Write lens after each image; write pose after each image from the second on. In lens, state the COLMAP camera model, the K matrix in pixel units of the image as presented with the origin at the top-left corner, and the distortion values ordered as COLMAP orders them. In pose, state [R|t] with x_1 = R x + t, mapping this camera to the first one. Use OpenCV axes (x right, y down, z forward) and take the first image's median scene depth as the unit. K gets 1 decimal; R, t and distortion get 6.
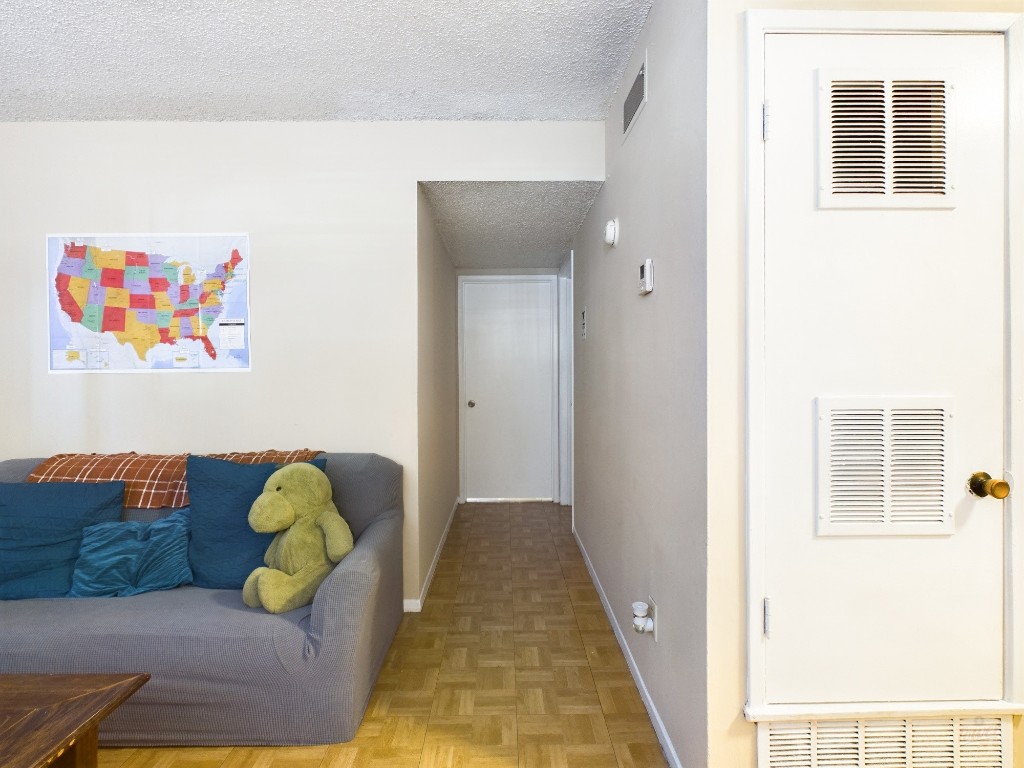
lens RADIAL K [[530.6, 0, 499.8], [0, 530.6, 377.5], [0, 0, 1]] dist [0.004882, -0.001866]
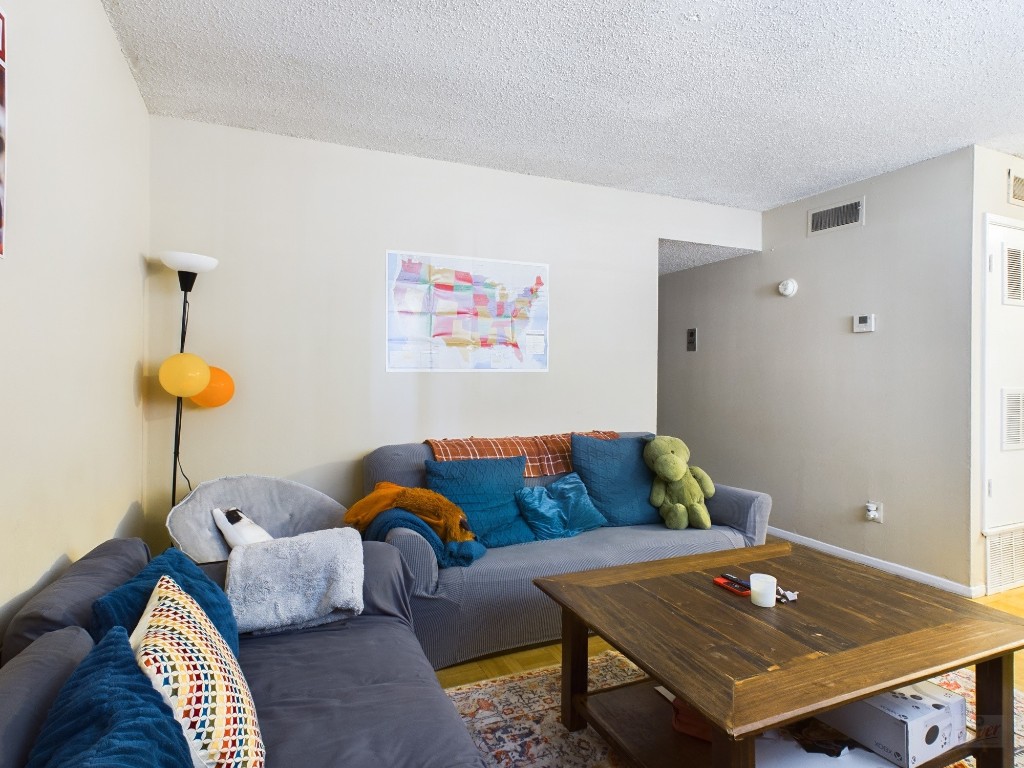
lens RADIAL K [[530.6, 0, 491.1], [0, 530.6, 375.0], [0, 0, 1]] dist [0.004882, -0.001866]
pose [[0.931802, 0.010553, 0.362813, -1.350216], [-0.007683, 0.999927, -0.009353, 0.011299], [-0.362885, 0.005928, 0.931815, -0.185192]]
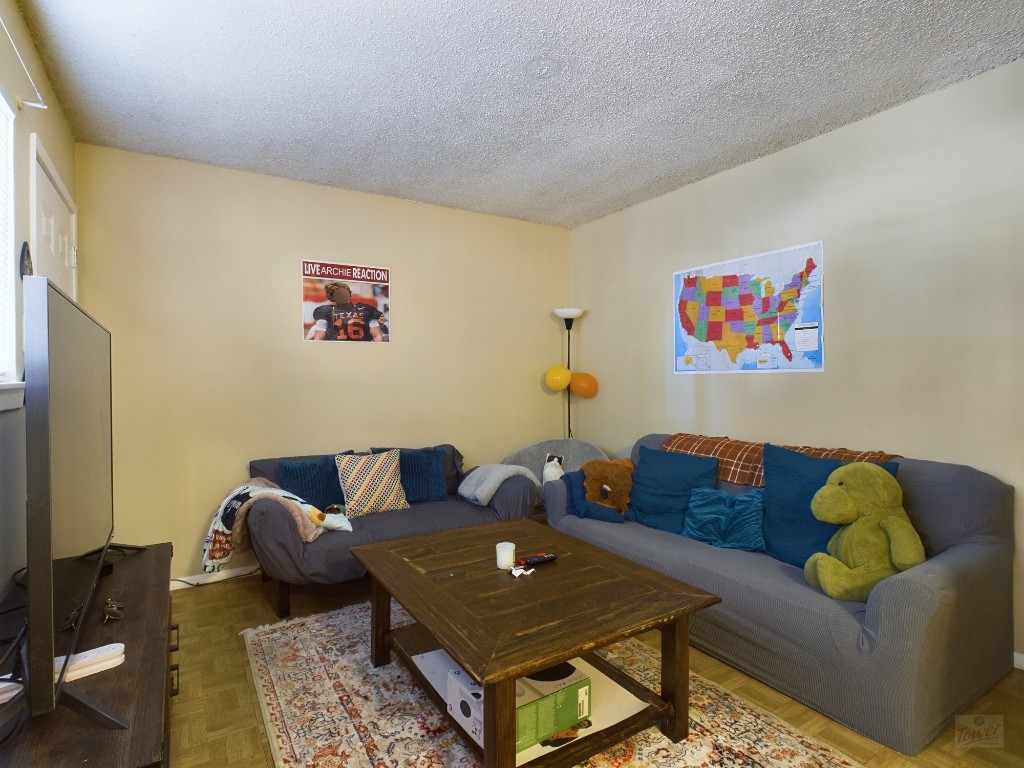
lens RADIAL K [[530.6, 0, 526.5], [0, 530.6, 373.7], [0, 0, 1]] dist [0.004882, -0.001866]
pose [[0.545664, -0.002665, -0.838000, 0.114996], [-0.002806, 0.999984, -0.005007, -0.000411], [0.837999, 0.005084, 0.545648, -0.085017]]
